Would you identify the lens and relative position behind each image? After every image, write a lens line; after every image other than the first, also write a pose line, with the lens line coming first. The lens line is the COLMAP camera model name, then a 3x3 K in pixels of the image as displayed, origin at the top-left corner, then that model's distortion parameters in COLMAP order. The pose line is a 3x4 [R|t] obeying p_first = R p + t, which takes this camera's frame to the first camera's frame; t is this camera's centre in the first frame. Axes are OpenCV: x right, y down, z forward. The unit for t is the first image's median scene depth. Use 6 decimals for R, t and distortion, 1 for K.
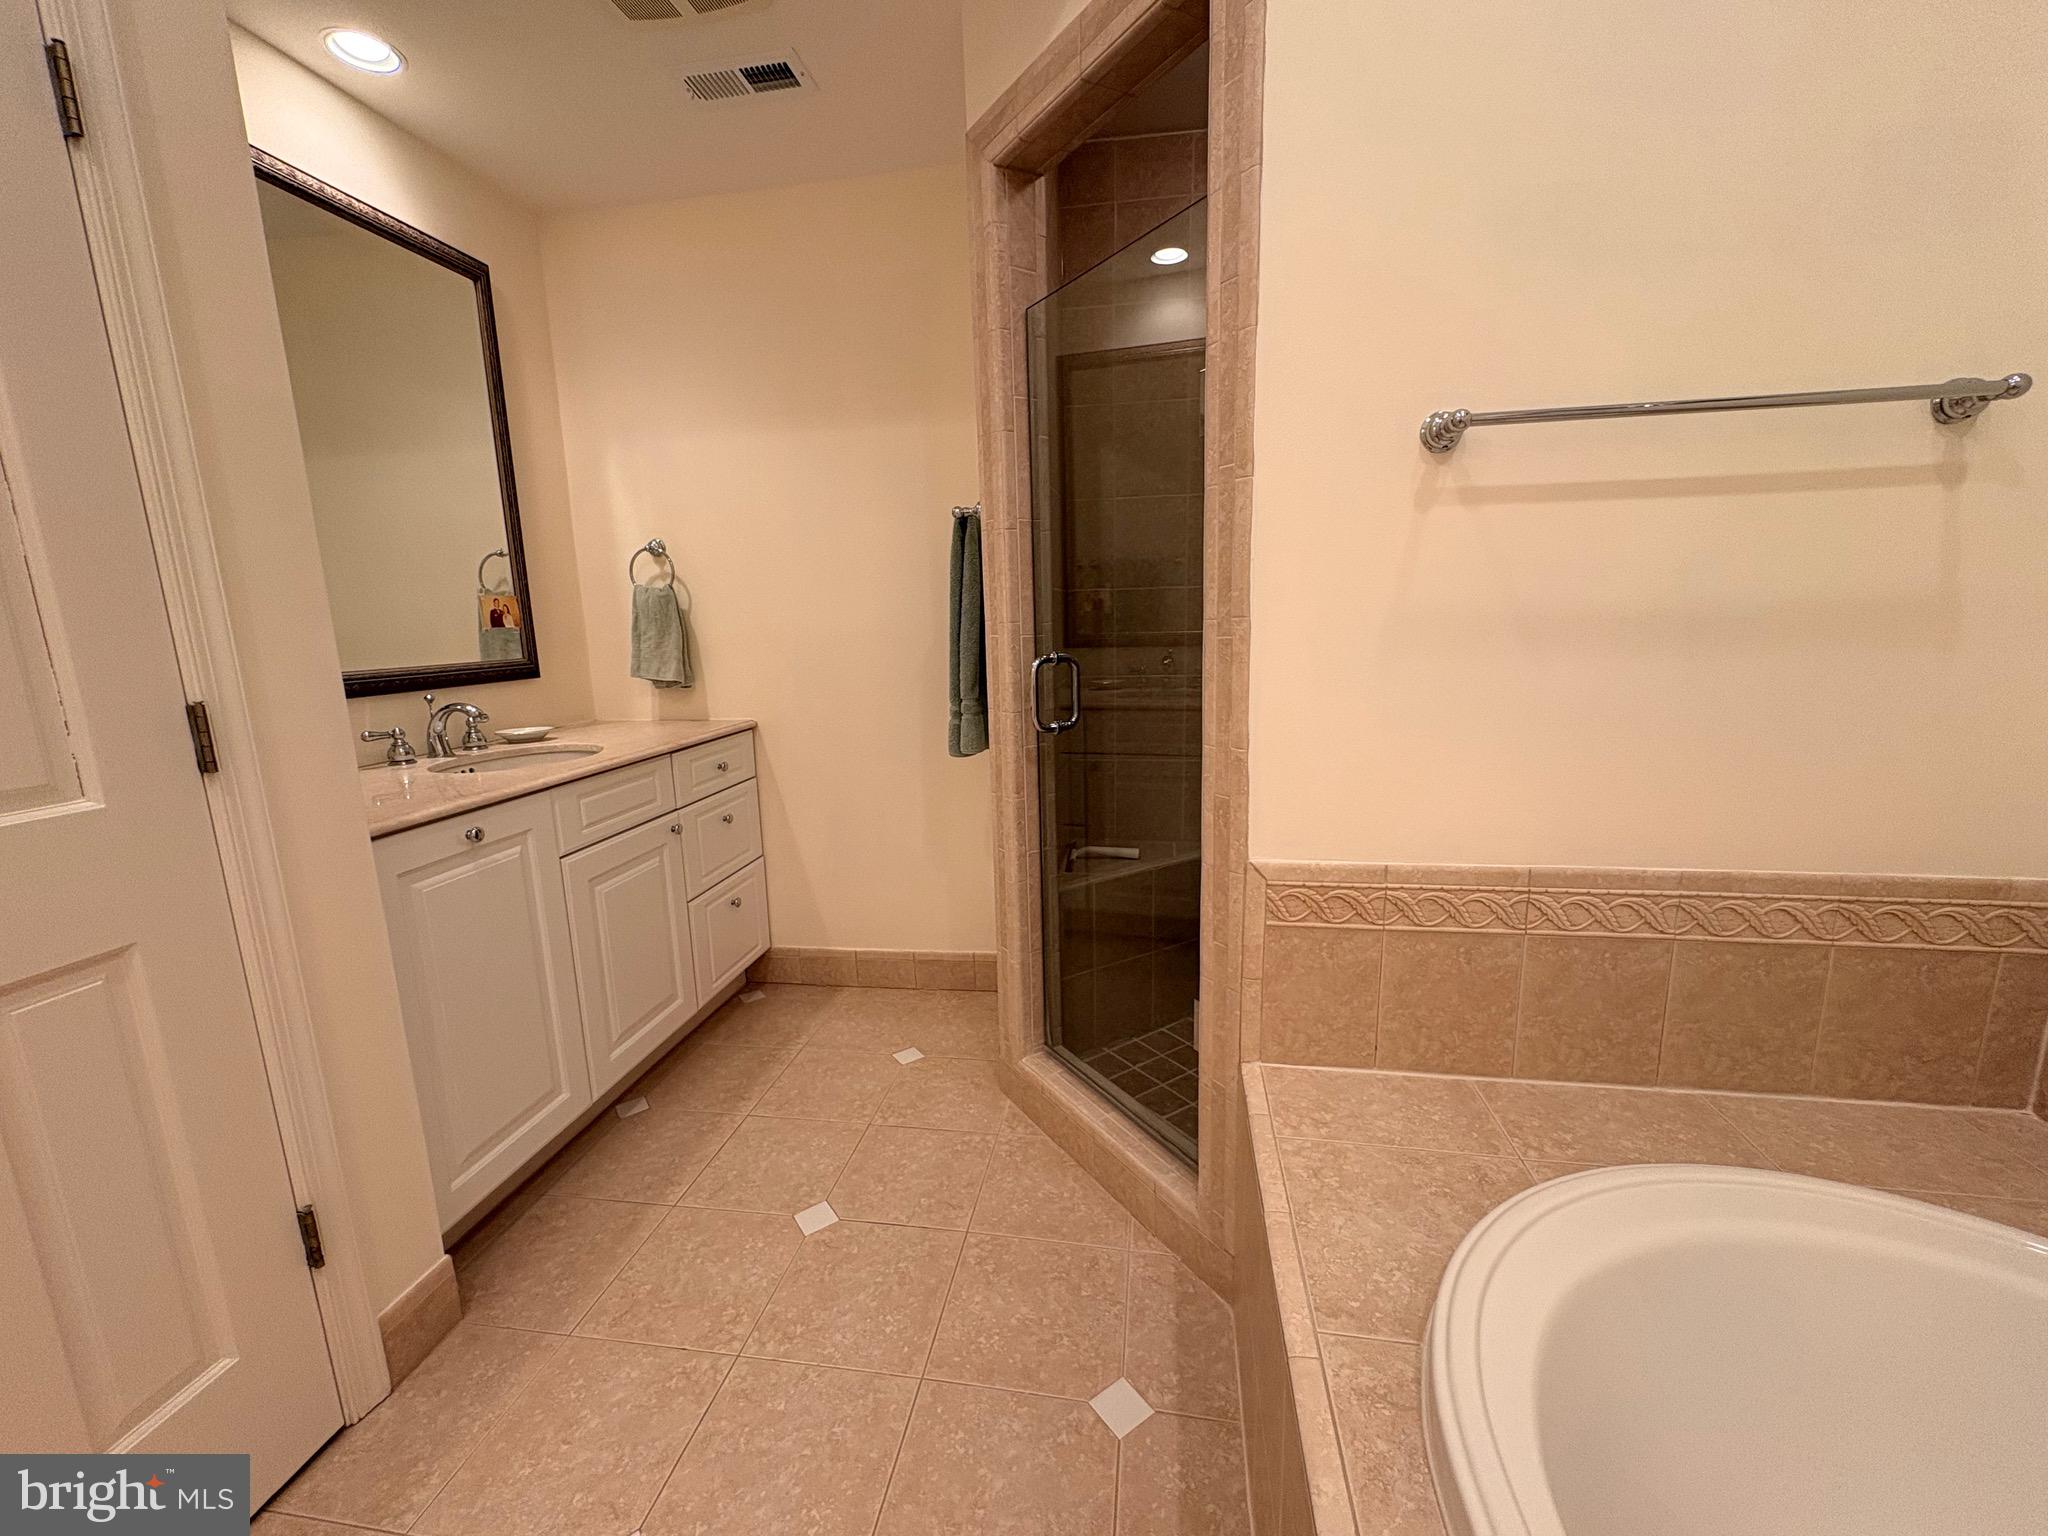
lens RADIAL K [[816.8, 0, 1021.9], [0, 816.8, 765.8], [0, 0, 1]] dist [-0.002665, -0.000224]
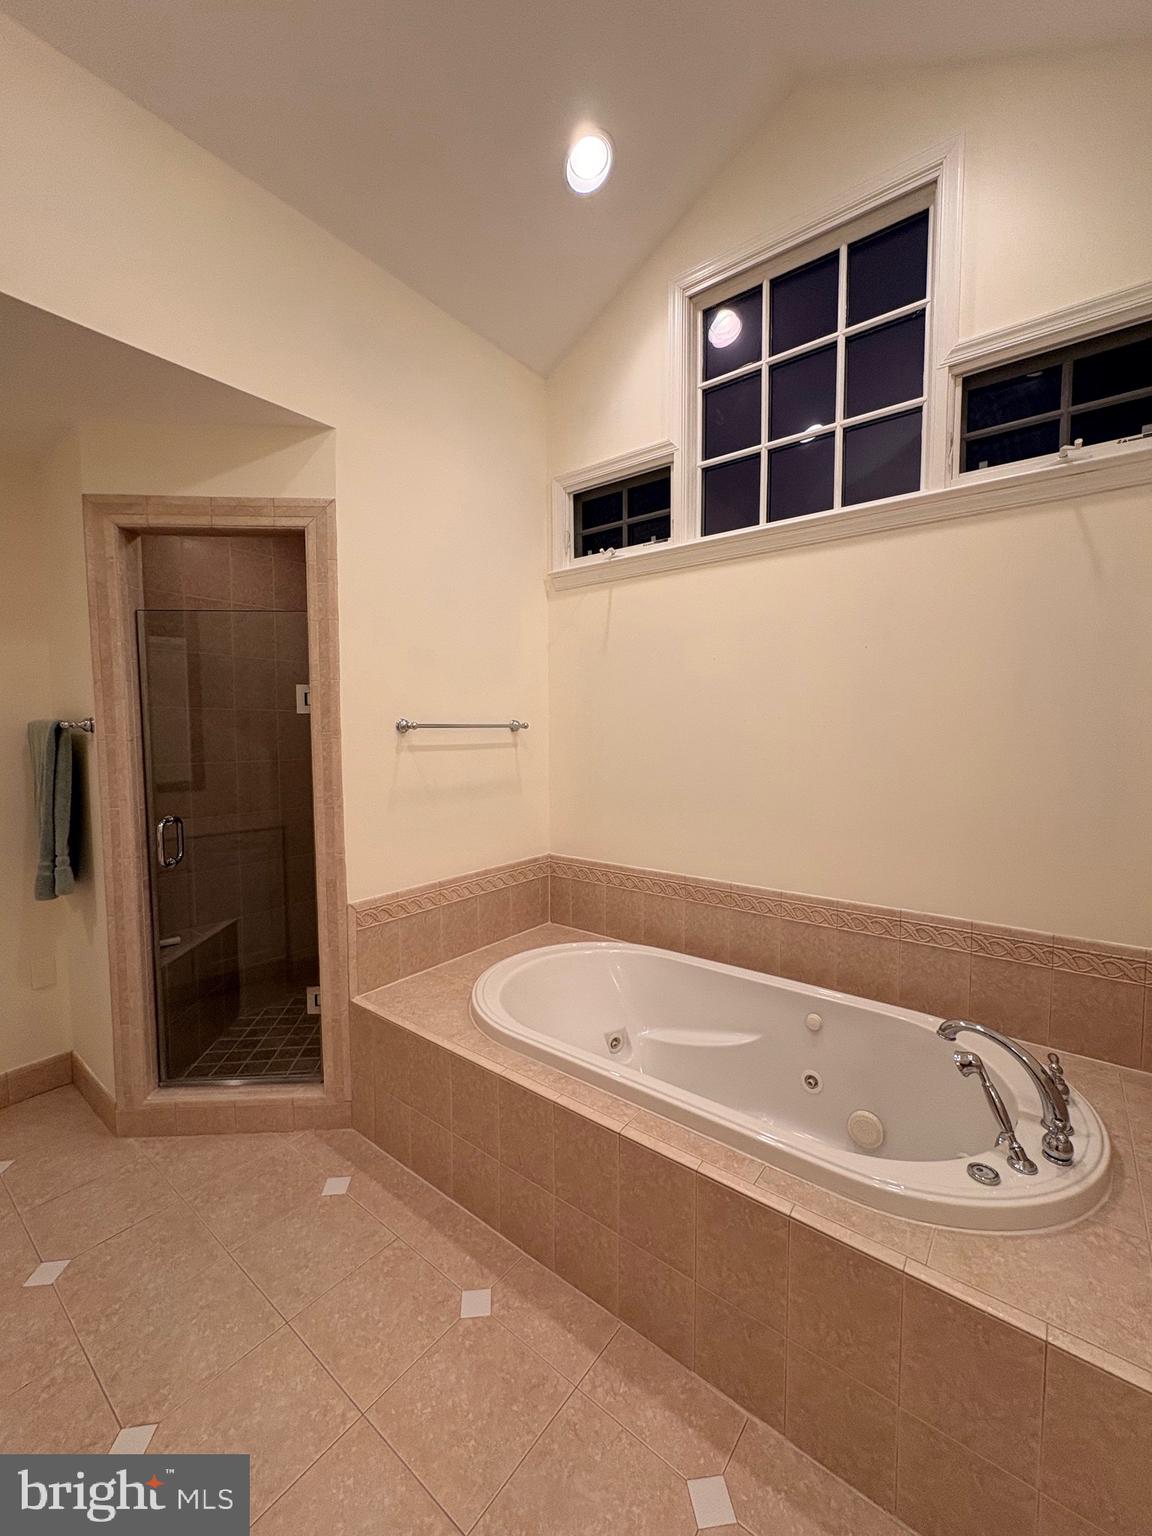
lens RADIAL K [[612.6, 0, 574.5], [0, 612.6, 767.2], [0, 0, 1]] dist [-0.002665, -0.000224]
pose [[0.475300, -0.031704, 0.879252, -0.897714], [0.150684, 0.987518, -0.045848, -0.083074], [-0.866824, 0.154281, 0.474145, -0.394832]]
